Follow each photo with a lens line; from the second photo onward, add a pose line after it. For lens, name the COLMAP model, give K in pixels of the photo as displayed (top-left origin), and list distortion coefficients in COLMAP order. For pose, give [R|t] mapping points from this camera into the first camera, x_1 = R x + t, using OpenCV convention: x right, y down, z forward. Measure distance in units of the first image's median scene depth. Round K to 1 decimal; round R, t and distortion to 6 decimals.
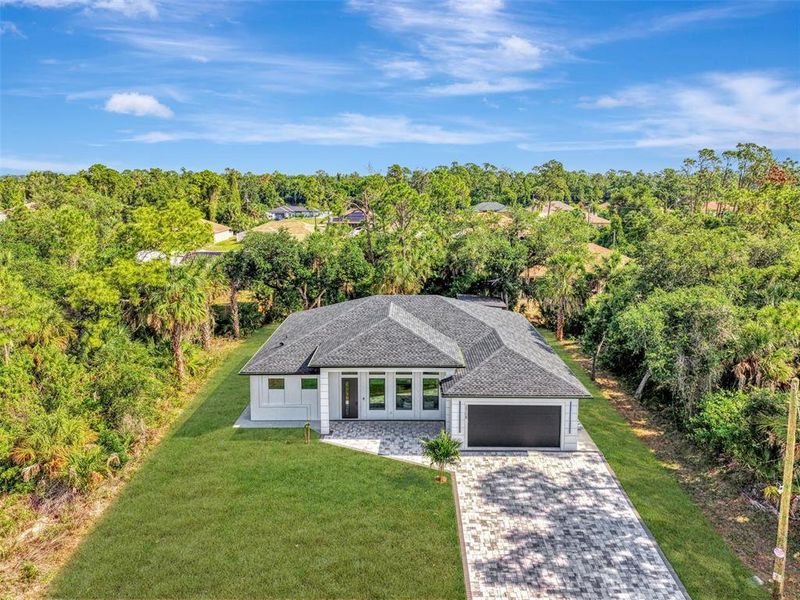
lens RADIAL K [[587.5, 0, 403.8], [0, 587.5, 279.7], [0, 0, 1]] dist [0.005387, -0.003355]
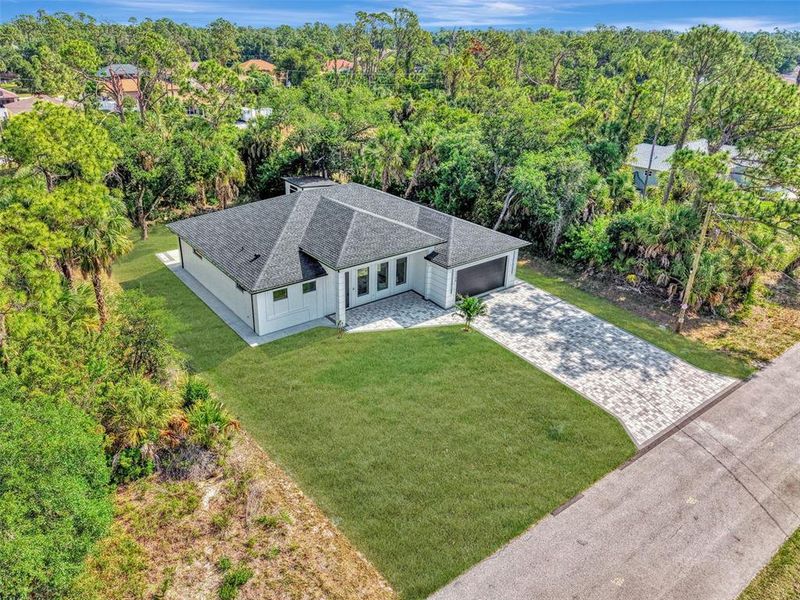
lens RADIAL K [[587.5, 0, 403.8], [0, 587.5, 279.7], [0, 0, 1]] dist [0.005387, -0.003355]
pose [[0.792490, -0.231876, 0.564086, -0.658407], [0.095848, 0.960764, 0.260279, -0.092314], [-0.602306, -0.152202, 0.783621, 0.108433]]
